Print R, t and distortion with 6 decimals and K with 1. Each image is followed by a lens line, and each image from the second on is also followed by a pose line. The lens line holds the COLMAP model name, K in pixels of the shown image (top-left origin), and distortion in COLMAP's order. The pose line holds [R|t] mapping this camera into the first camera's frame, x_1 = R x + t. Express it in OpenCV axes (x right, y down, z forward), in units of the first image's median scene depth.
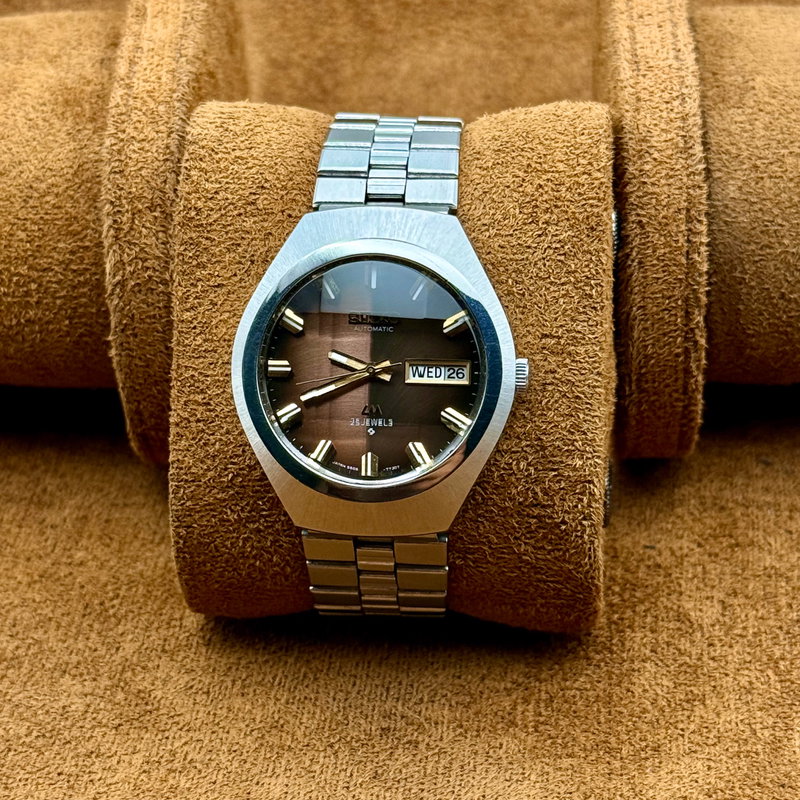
lens RADIAL K [[2298.8, 0, 398.2], [0, 2298.8, 389.8], [0, 0, 1]] dist [0.283883, 0.221901]
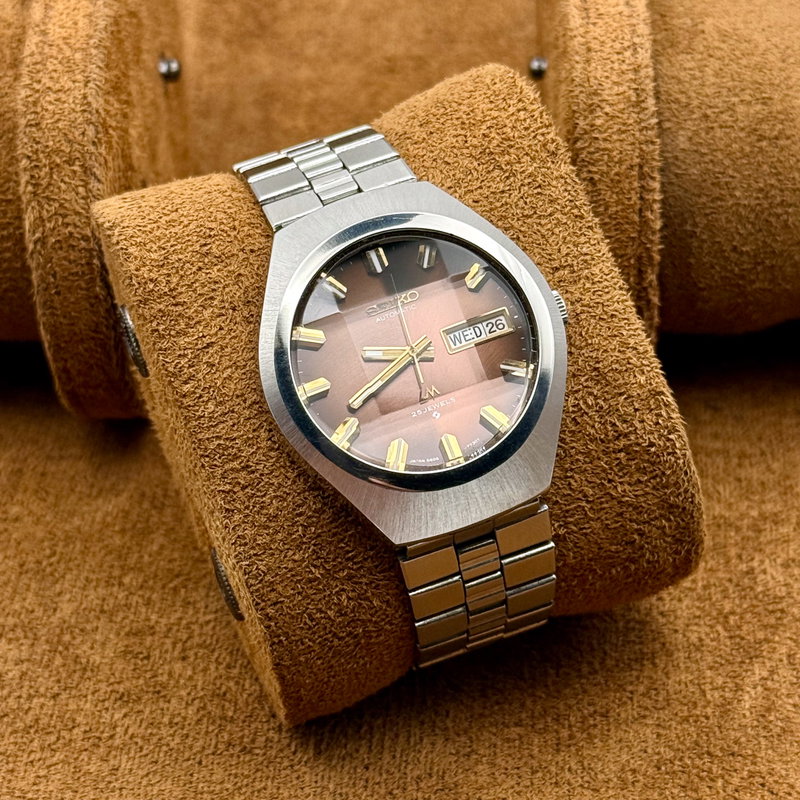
lens RADIAL K [[2298.8, 0, 398.2], [0, 2298.8, 389.8], [0, 0, 1]] dist [0.283883, 0.221901]
pose [[0.906501, -0.337206, 0.254063, -0.249695], [0.381874, 0.911507, -0.152730, 0.140172], [-0.180079, 0.235470, 0.955053, 0.119841]]
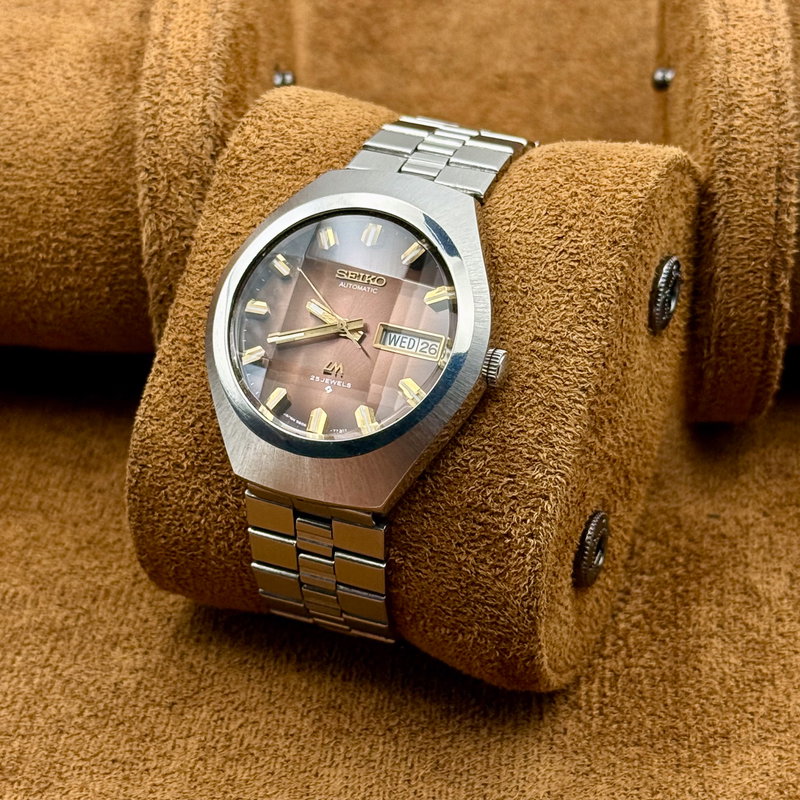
lens RADIAL K [[2298.8, 0, 398.2], [0, 2298.8, 389.8], [0, 0, 1]] dist [0.283883, 0.221901]
pose [[0.945948, 0.200148, -0.255194, 0.251581], [-0.248735, 0.952661, -0.174837, 0.172961], [0.208120, 0.228862, 0.950951, 0.101492]]
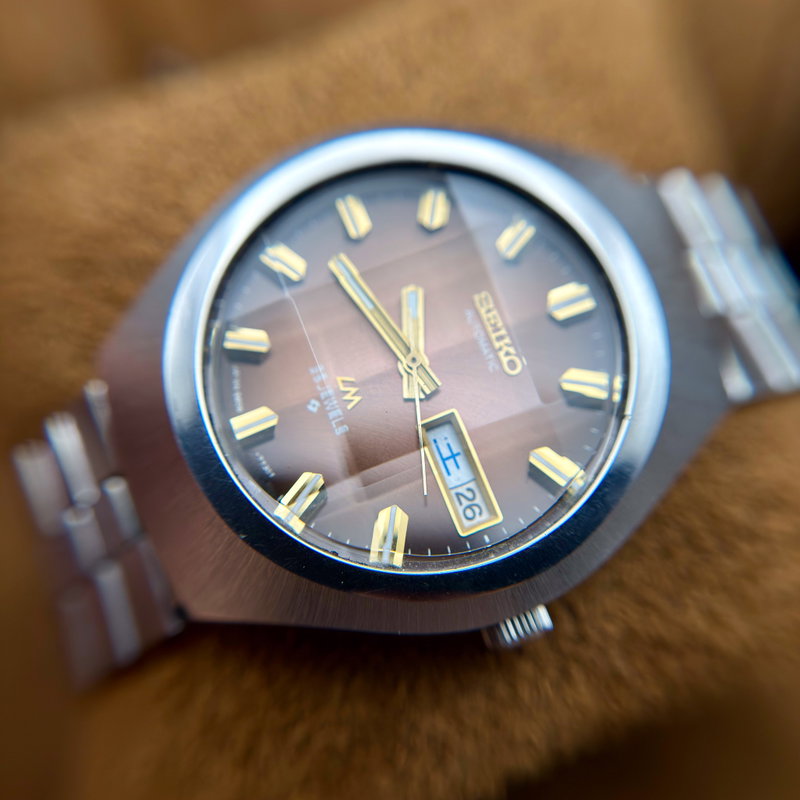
lens RADIAL K [[952.1, 0, 400.0], [0, 952.1, 400.0], [0, 0, 1]] dist [1.023309, 0.001628]
pose [[0.396710, 0.909331, -0.125451, 0.024603], [-0.917545, 0.388786, -0.083408, 0.017398], [-0.027072, 0.148196, 0.988587, 0.747596]]
